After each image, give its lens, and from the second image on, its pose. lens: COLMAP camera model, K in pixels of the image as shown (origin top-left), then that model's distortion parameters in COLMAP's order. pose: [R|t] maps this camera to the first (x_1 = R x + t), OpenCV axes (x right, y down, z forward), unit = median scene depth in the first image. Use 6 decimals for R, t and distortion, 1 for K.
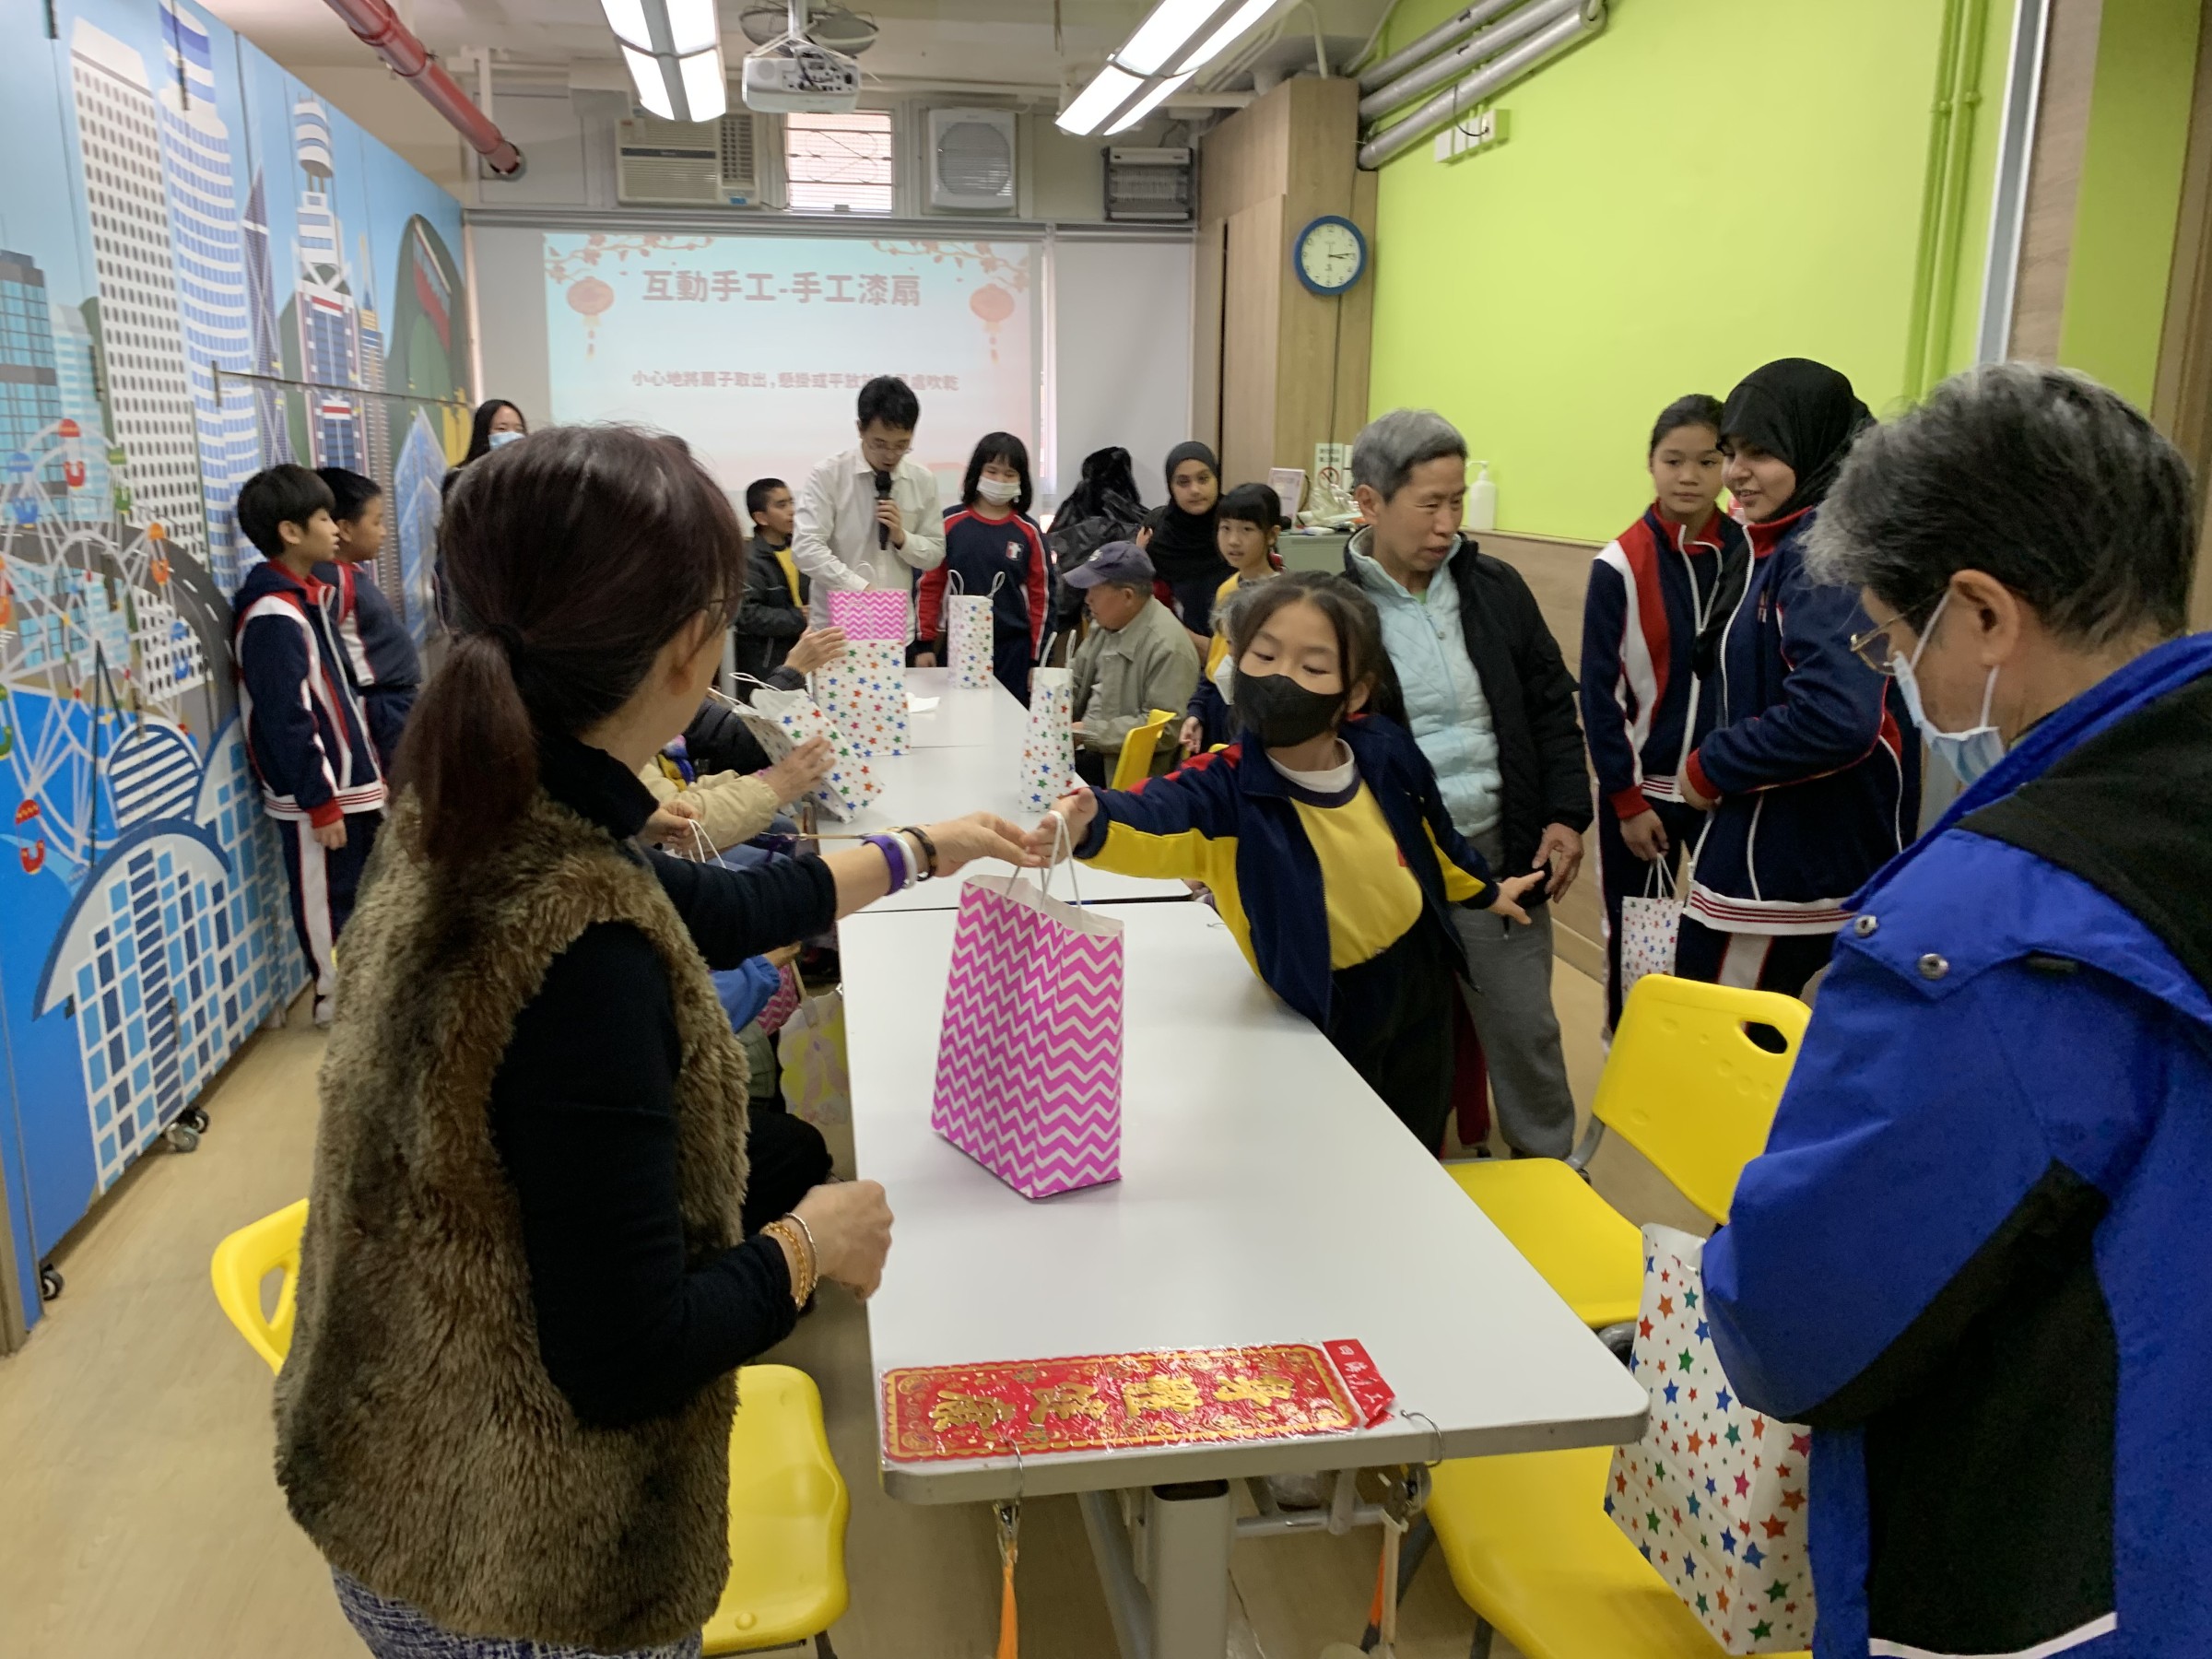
lens RADIAL K [[1615.0, 0, 1090.4], [0, 1615.0, 818.0], [0, 0, 1]] dist [0.018817, -0.014077]
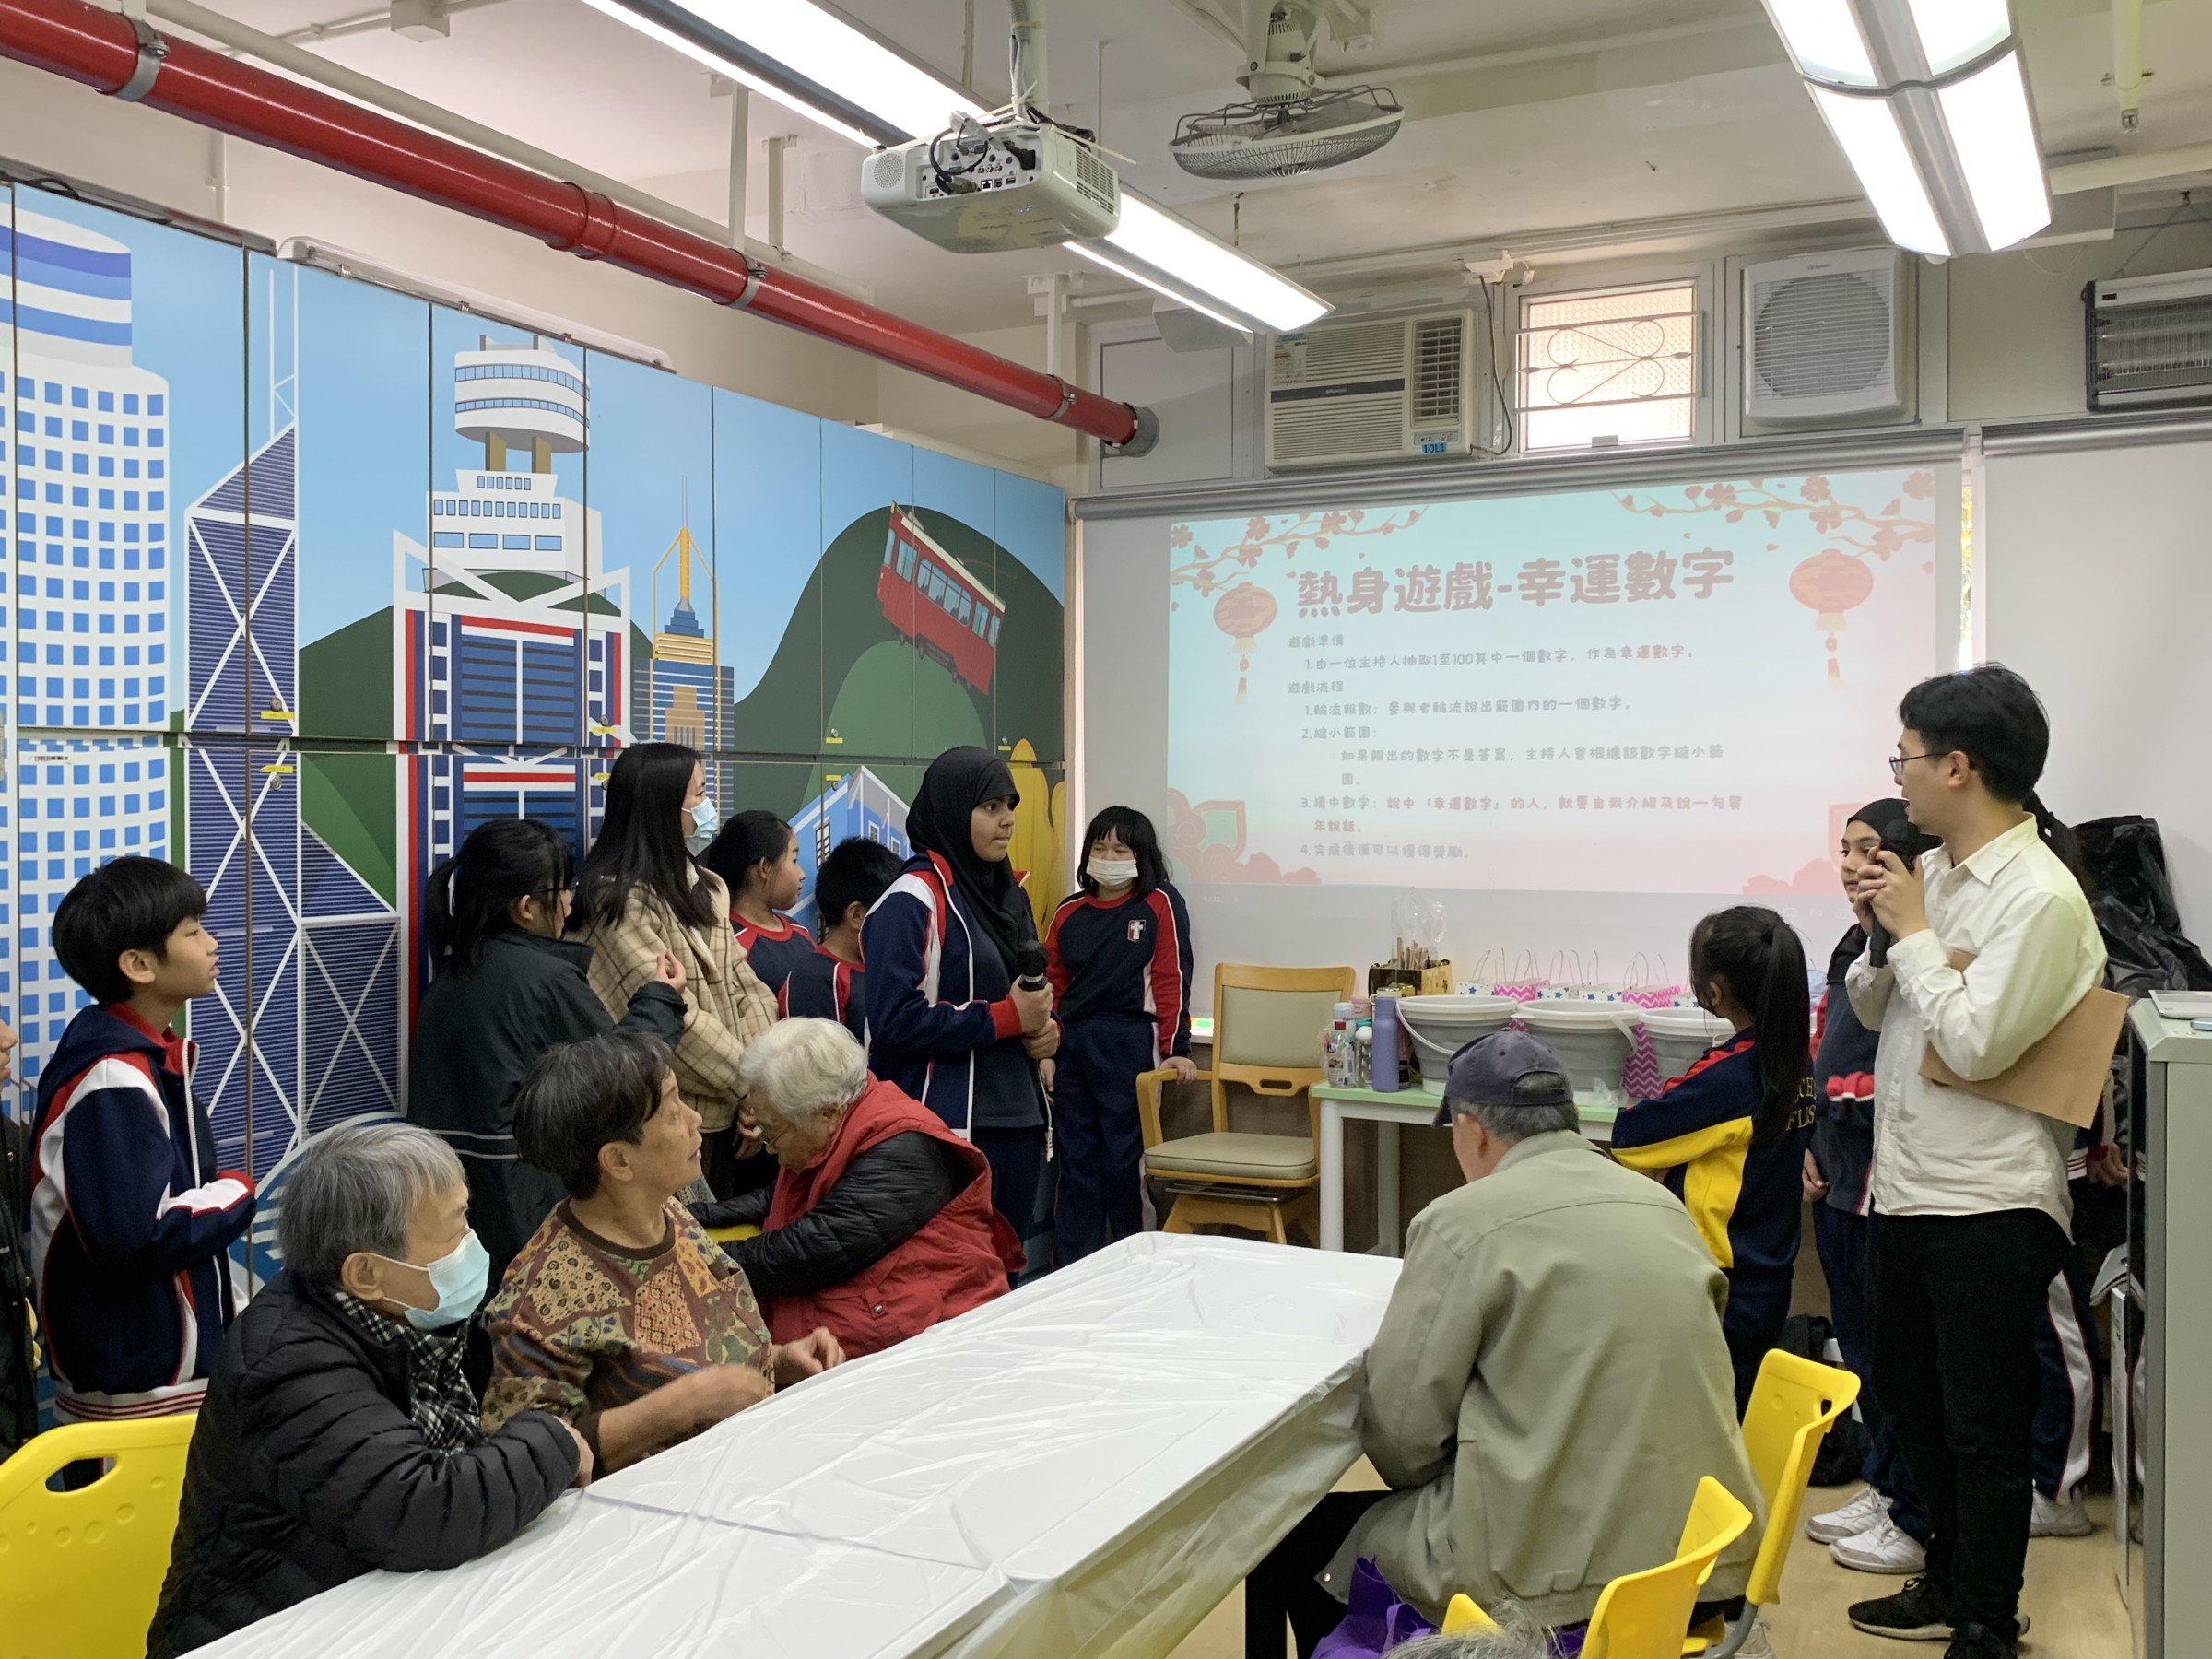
lens RADIAL K [[1952.2, 0, 1112.2], [0, 1952.2, 846.9], [0, 0, 1]] dist [-0.031157, -0.038090]
pose [[0.789055, 0.013257, -0.614179, 0.158627], [-0.136797, 0.978456, -0.154628, -0.093071], [0.598897, 0.206028, 0.773870, 0.371635]]
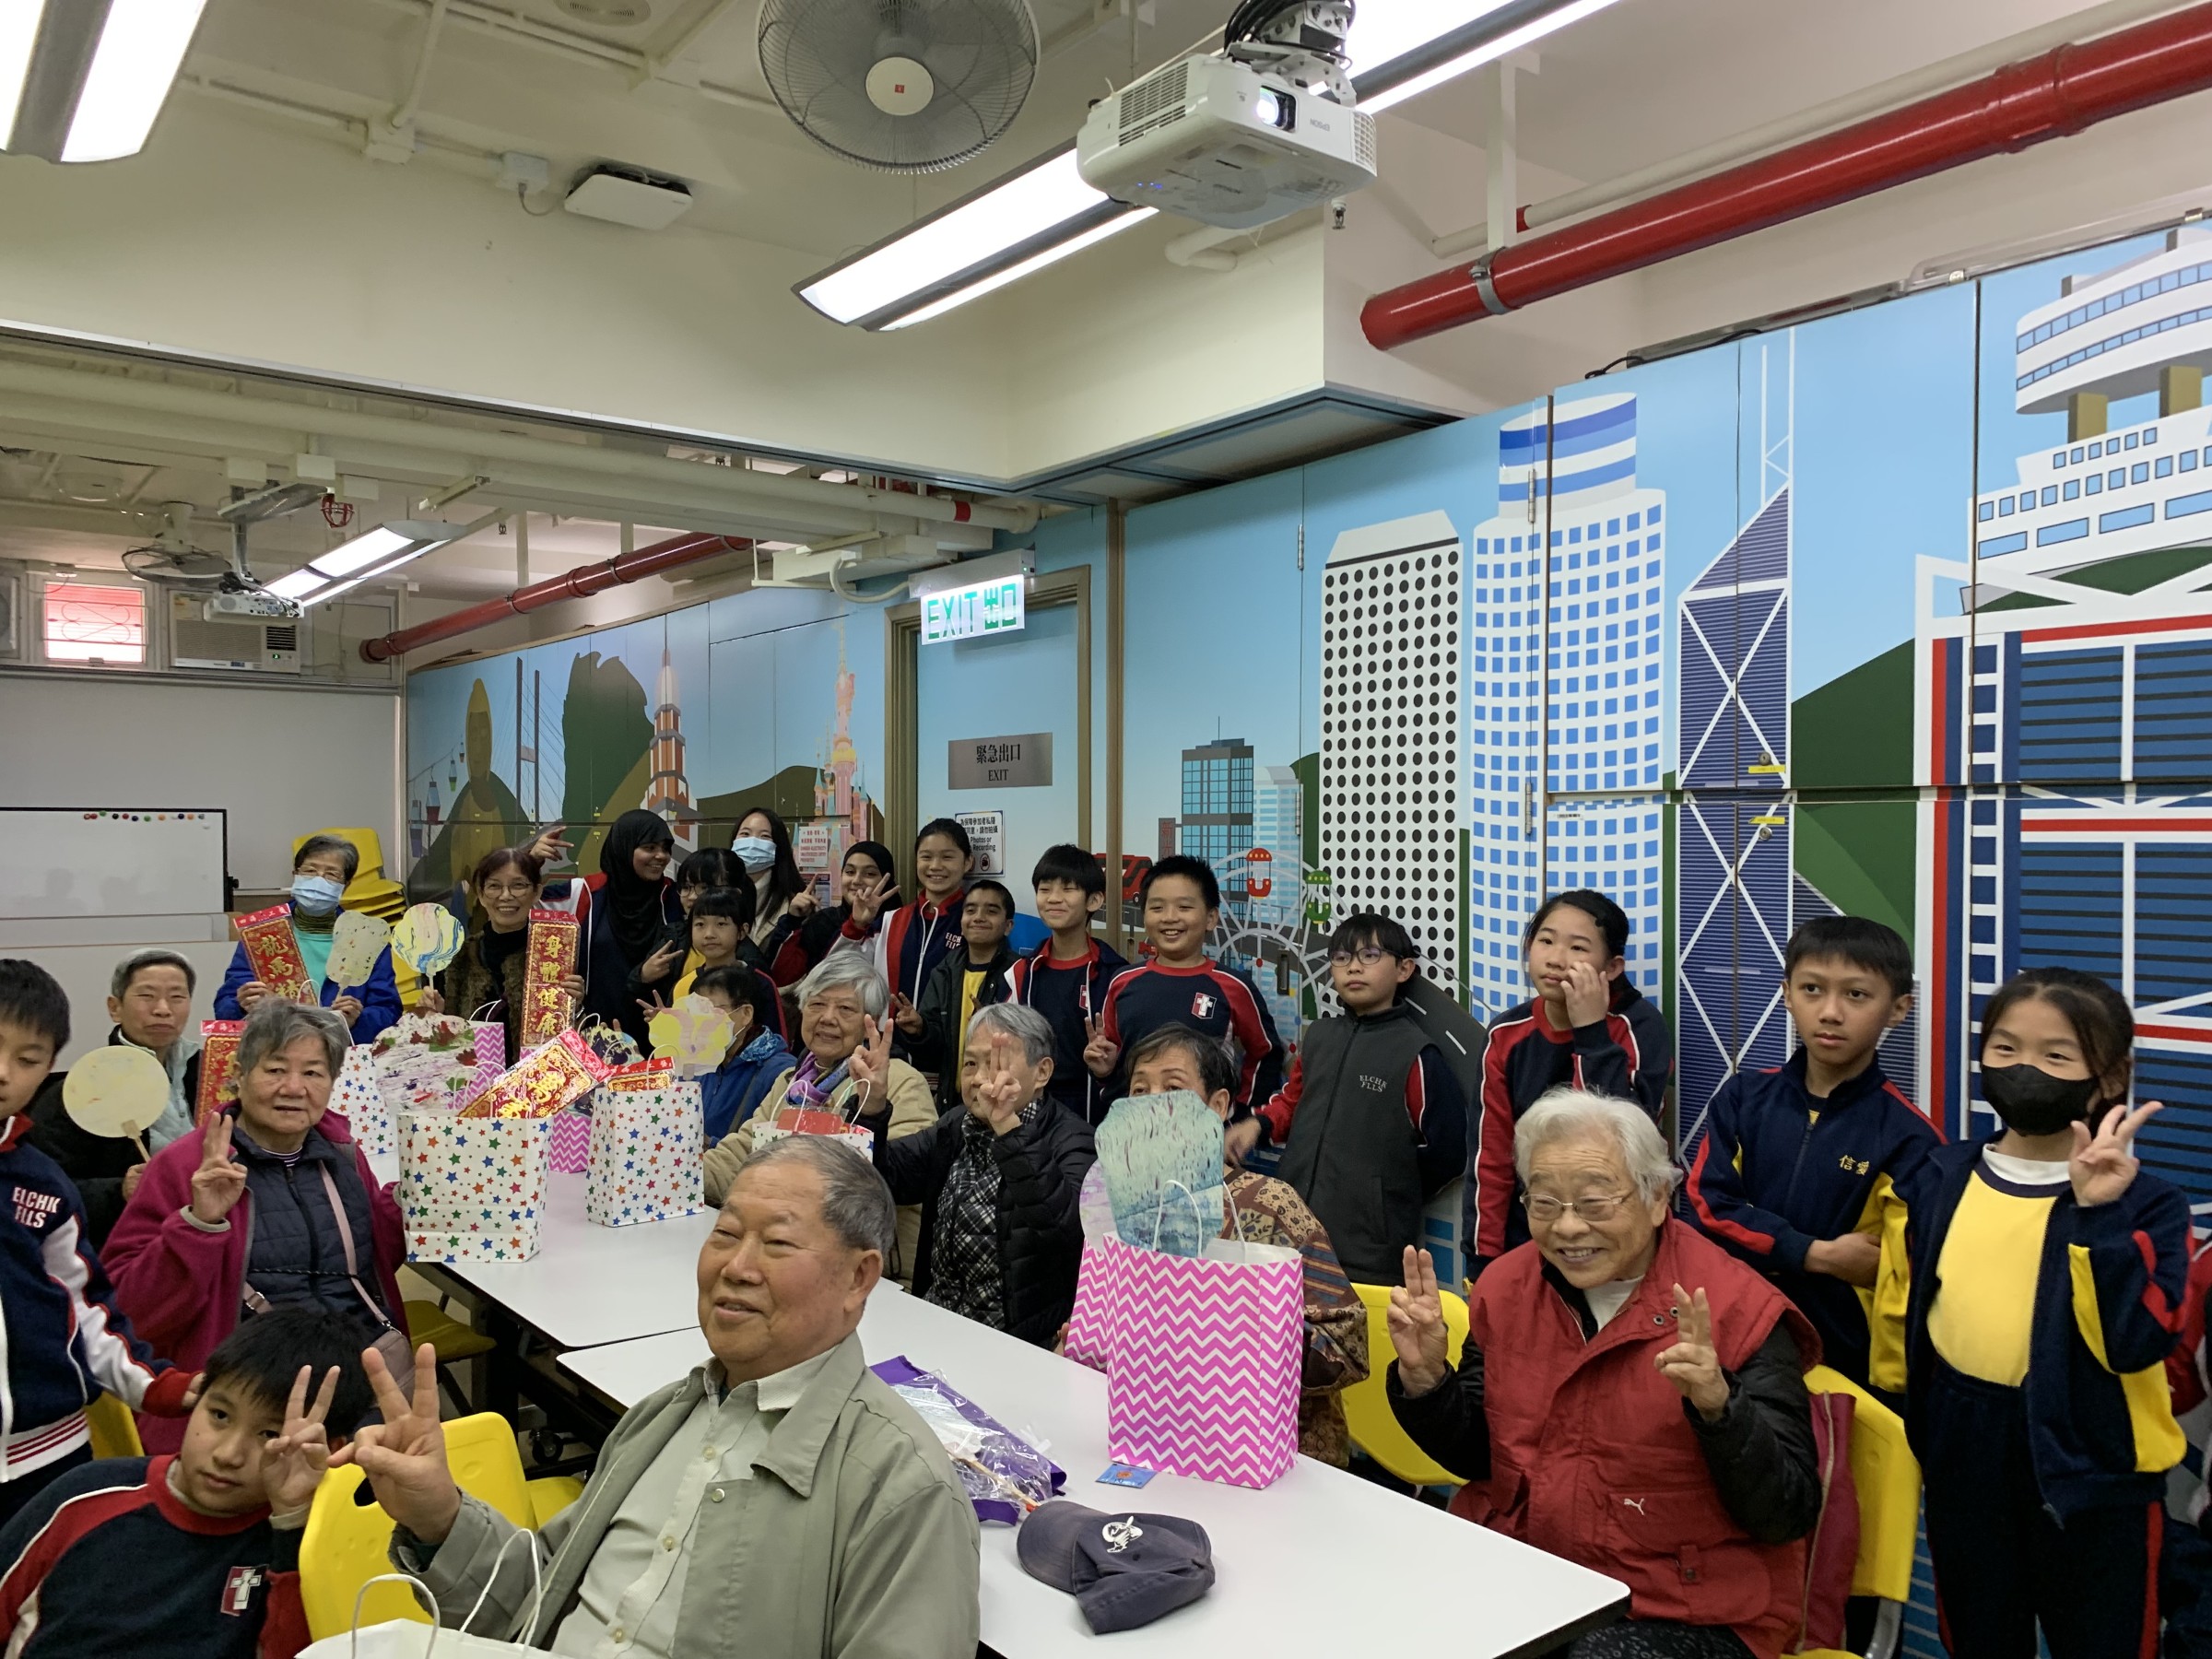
lens RADIAL K [[1615.0, 0, 1120.0], [0, 1615.0, 889.5], [0, 0, 1]] dist [0.018817, -0.014077]
pose [[-0.888547, 0.005418, -0.458753, 0.040402], [-0.112750, 0.966685, 0.229800, -0.221107], [0.444715, 0.255913, -0.858334, 0.918506]]
